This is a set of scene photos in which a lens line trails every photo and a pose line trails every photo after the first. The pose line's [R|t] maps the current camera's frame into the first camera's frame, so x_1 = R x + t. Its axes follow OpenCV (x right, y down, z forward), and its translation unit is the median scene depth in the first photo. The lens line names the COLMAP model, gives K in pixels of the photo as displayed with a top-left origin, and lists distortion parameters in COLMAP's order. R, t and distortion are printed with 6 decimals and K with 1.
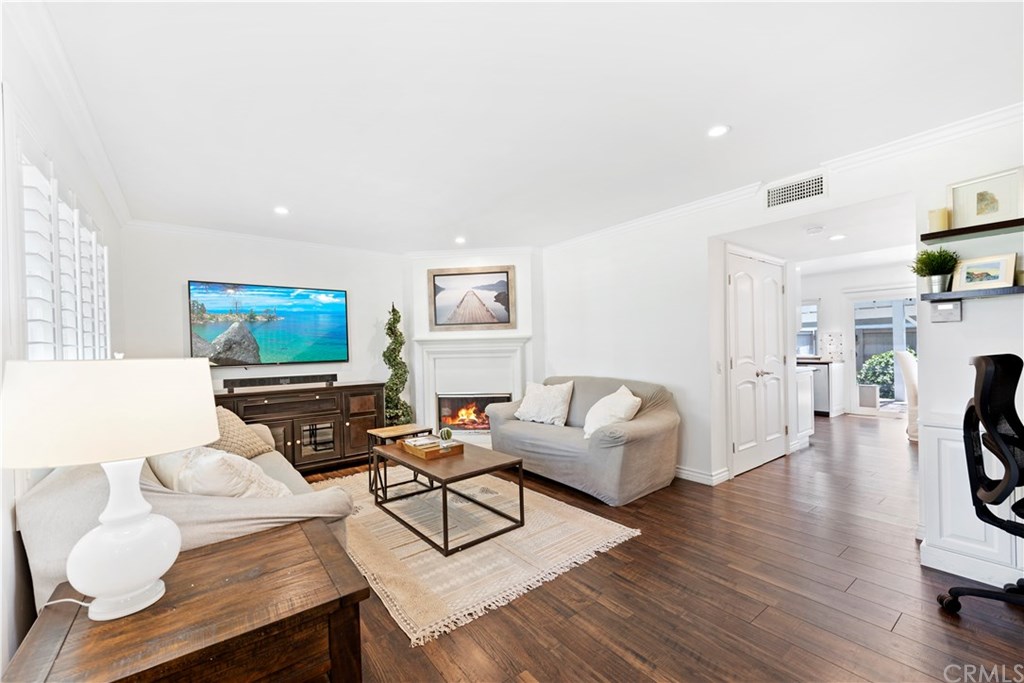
lens RADIAL K [[410.9, 0, 492.7], [0, 410.9, 344.8], [0, 0, 1]] dist [0.016169, -0.000396]
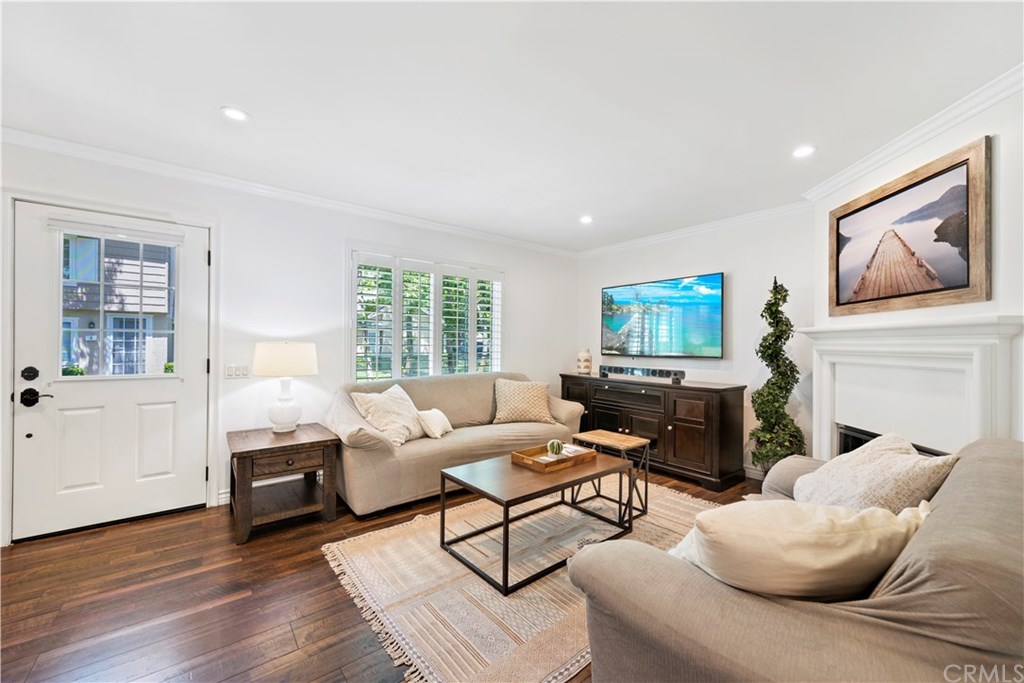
lens RADIAL K [[396.5, 0, 512.0], [0, 396.5, 341.5], [0, 0, 1]] dist [0.000989, -0.000080]
pose [[0.042731, 0.017321, -0.998936, 0.408521], [0.000600, 0.999849, 0.017362, -0.006621], [0.999086, -0.001341, 0.042714, 0.533809]]
